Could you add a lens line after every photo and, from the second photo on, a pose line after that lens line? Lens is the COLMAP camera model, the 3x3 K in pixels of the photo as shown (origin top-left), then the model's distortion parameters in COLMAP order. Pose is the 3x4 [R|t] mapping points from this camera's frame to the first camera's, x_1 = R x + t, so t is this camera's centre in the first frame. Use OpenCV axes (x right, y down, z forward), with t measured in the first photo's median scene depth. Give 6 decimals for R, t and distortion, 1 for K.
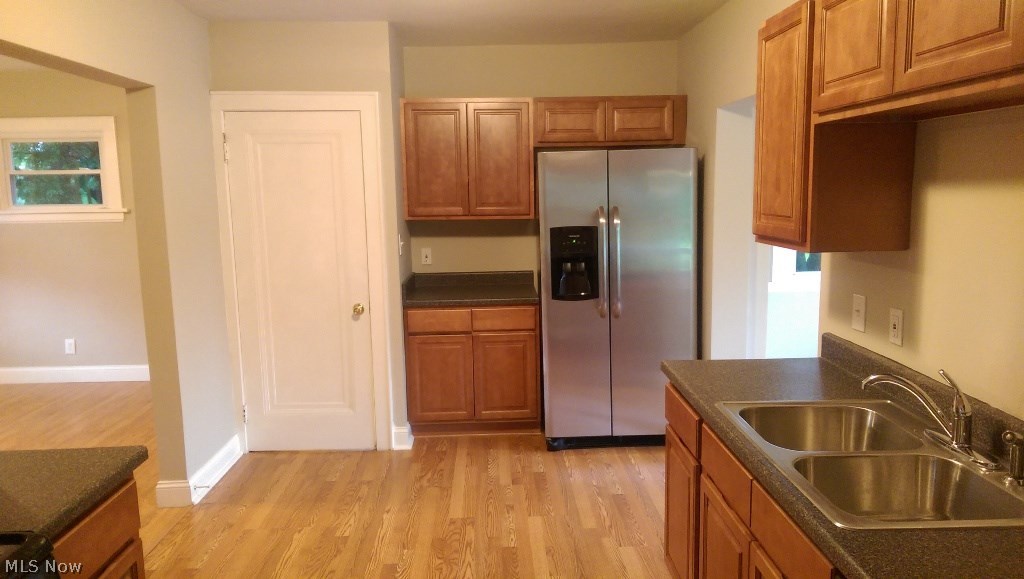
lens RADIAL K [[736.2, 0, 526.2], [0, 736.2, 288.6], [0, 0, 1]] dist [-0.007136, -0.003900]
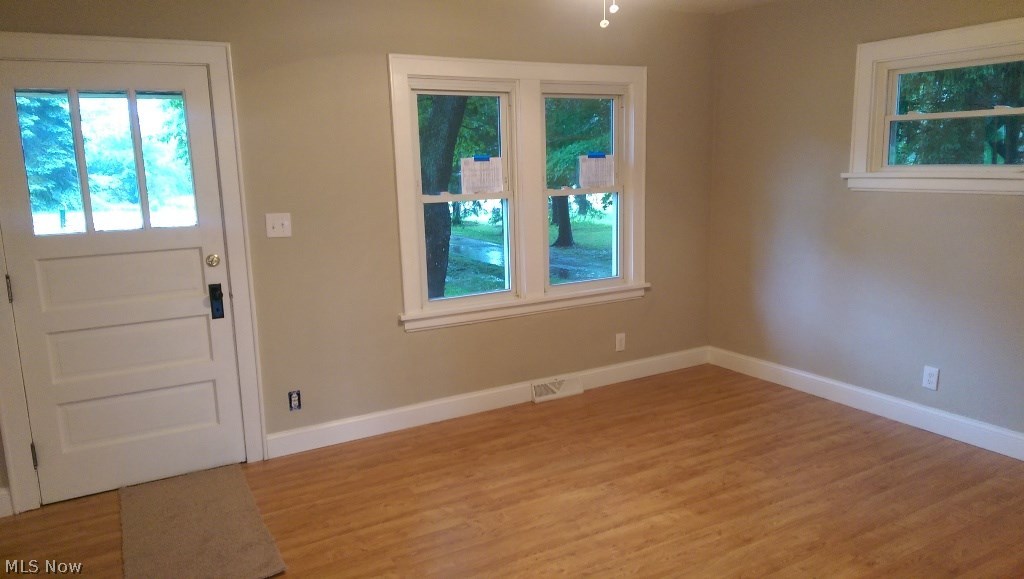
lens RADIAL K [[736.2, 0, 526.2], [0, 736.2, 288.6], [0, 0, 1]] dist [-0.007136, -0.003900]
pose [[0.466657, 0.154000, -0.870928, -0.222838], [-0.105226, 0.987397, 0.118213, -0.041854], [0.878157, 0.036479, 0.476980, 0.354053]]
